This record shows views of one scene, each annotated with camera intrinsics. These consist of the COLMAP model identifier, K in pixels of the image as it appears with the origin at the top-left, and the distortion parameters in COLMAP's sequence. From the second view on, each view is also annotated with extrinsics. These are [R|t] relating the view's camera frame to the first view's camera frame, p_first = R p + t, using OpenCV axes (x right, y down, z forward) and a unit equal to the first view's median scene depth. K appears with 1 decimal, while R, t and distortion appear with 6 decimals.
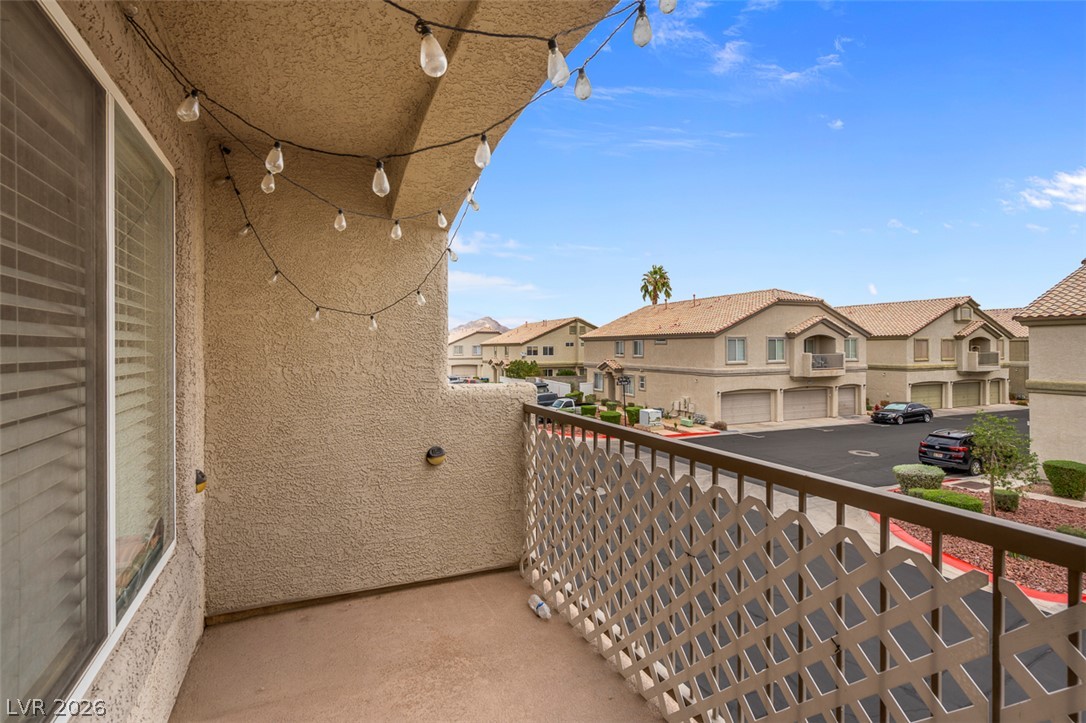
lens RADIAL K [[498.9, 0, 538.3], [0, 498.9, 343.0], [0, 0, 1]] dist [-0.000999, 0.000110]
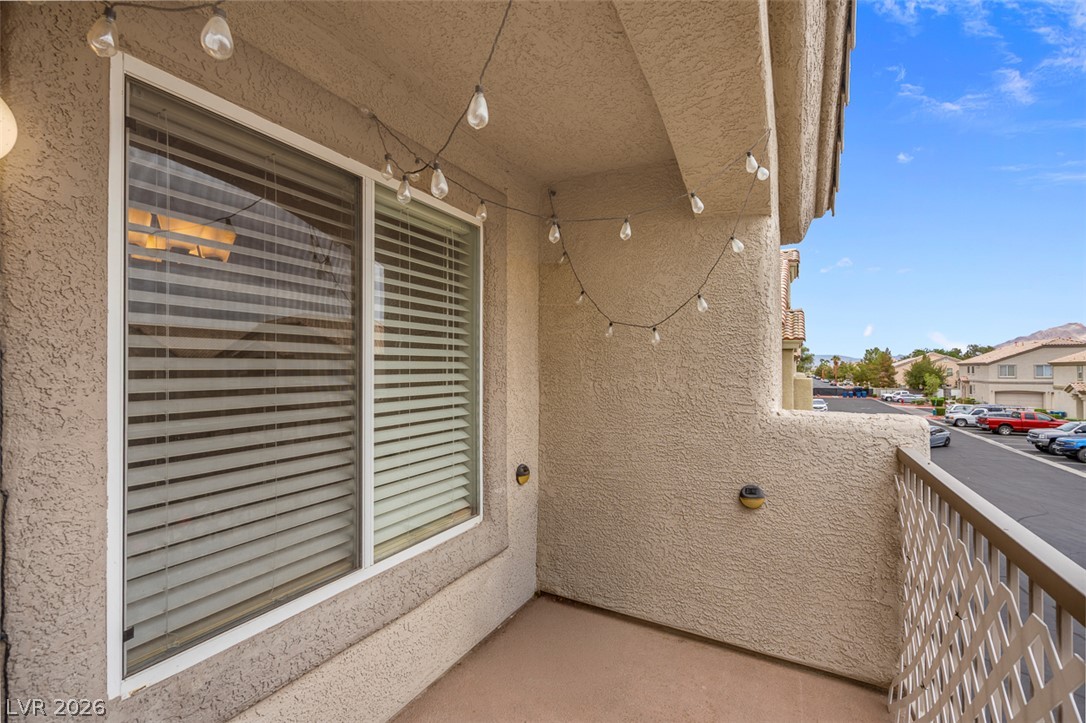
lens RADIAL K [[492.7, 0, 532.8], [0, 492.7, 359.6], [0, 0, 1]] dist [-0.000279, 0.000563]
pose [[0.594561, -0.010510, -0.803982, 0.233636], [0.005504, 0.999944, -0.009001, 0.009937], [0.804032, 0.000927, 0.594586, 0.249856]]
